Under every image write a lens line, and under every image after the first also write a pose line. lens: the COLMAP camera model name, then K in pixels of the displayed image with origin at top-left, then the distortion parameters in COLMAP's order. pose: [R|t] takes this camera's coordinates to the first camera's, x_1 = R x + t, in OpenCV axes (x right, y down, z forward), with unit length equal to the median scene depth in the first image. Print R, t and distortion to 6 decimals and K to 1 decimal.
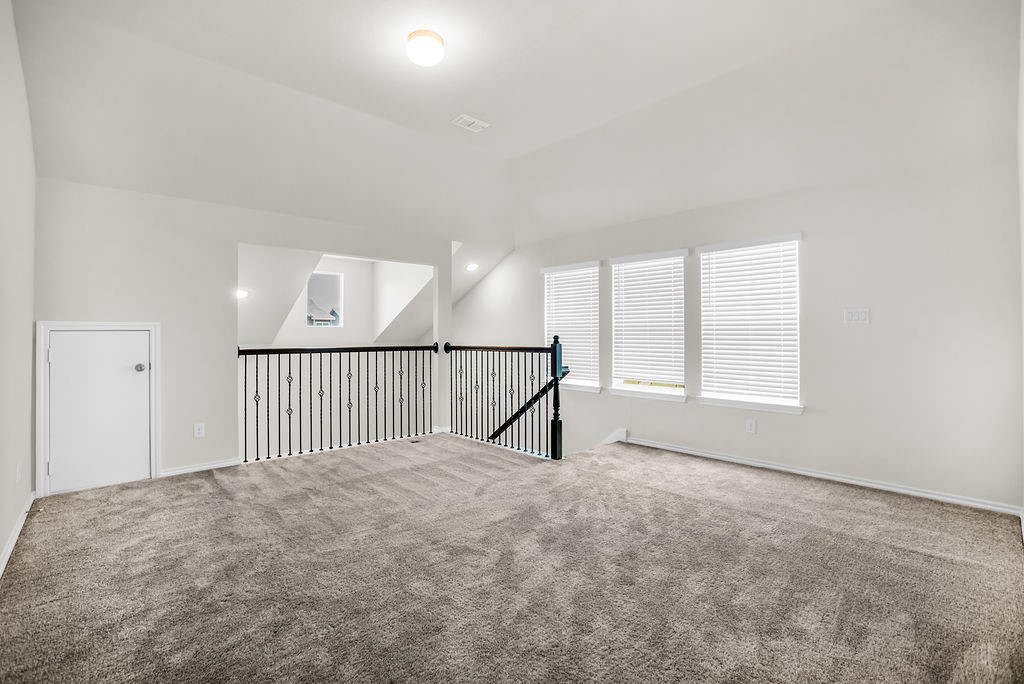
lens RADIAL K [[501.2, 0, 512.0], [0, 501.2, 342.0], [0, 0, 1]] dist [-0.004209, -0.000275]
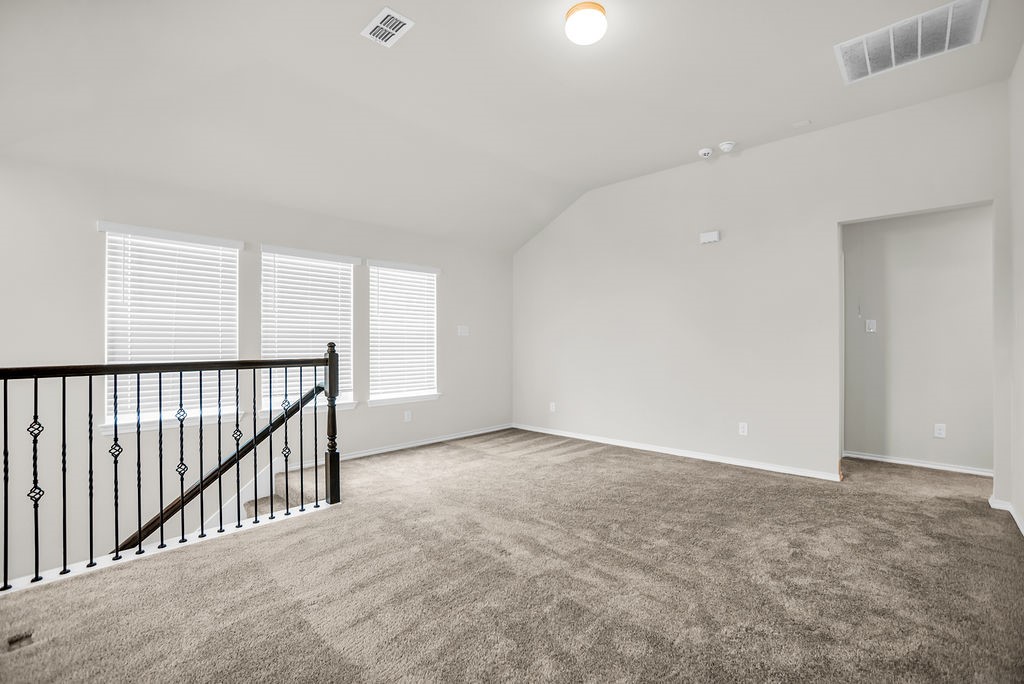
lens RADIAL K [[501.2, 0, 512.0], [0, 501.2, 342.0], [0, 0, 1]] dist [-0.004209, -0.000275]
pose [[-0.102413, 0.000893, 0.994742, -0.708836], [0.010611, 0.999944, 0.000195, -0.011497], [-0.994685, 0.010575, -0.102416, 0.801608]]
